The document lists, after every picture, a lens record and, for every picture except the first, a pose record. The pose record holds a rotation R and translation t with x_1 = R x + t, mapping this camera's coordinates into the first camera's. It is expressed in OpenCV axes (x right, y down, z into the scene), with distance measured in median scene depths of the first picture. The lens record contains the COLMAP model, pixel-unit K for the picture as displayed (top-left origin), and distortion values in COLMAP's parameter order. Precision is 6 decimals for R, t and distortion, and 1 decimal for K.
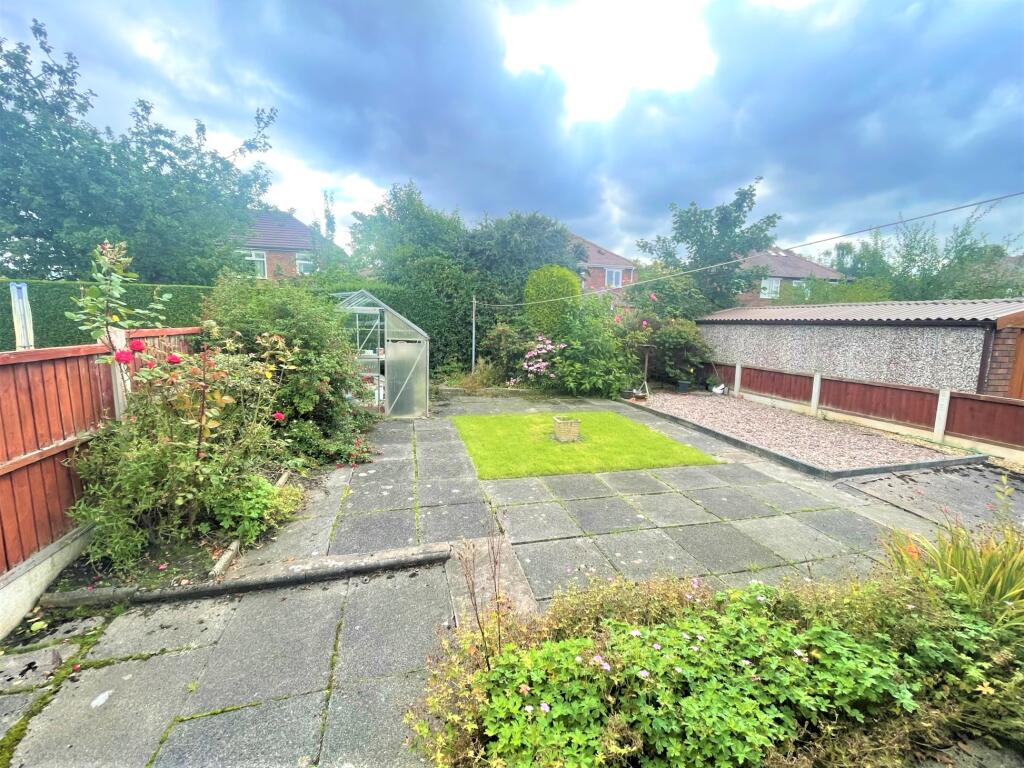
lens RADIAL K [[433.1, 0, 521.6], [0, 433.1, 383.0], [0, 0, 1]] dist [-0.003242, -0.000254]
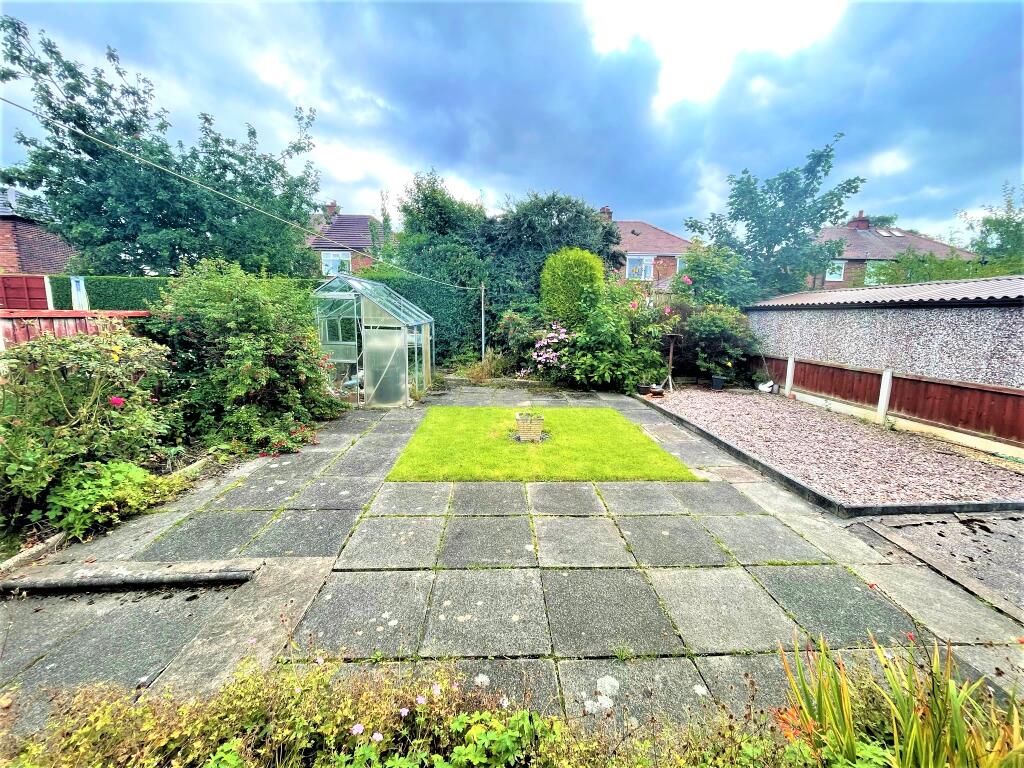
lens RADIAL K [[415.8, 0, 514.0], [0, 415.8, 383.5], [0, 0, 1]] dist [-0.002481, -0.000132]
pose [[0.978306, 0.027074, -0.205388, 0.165976], [-0.022731, 0.999466, 0.023476, -0.000043], [0.205914, -0.018298, 0.978399, 0.117056]]
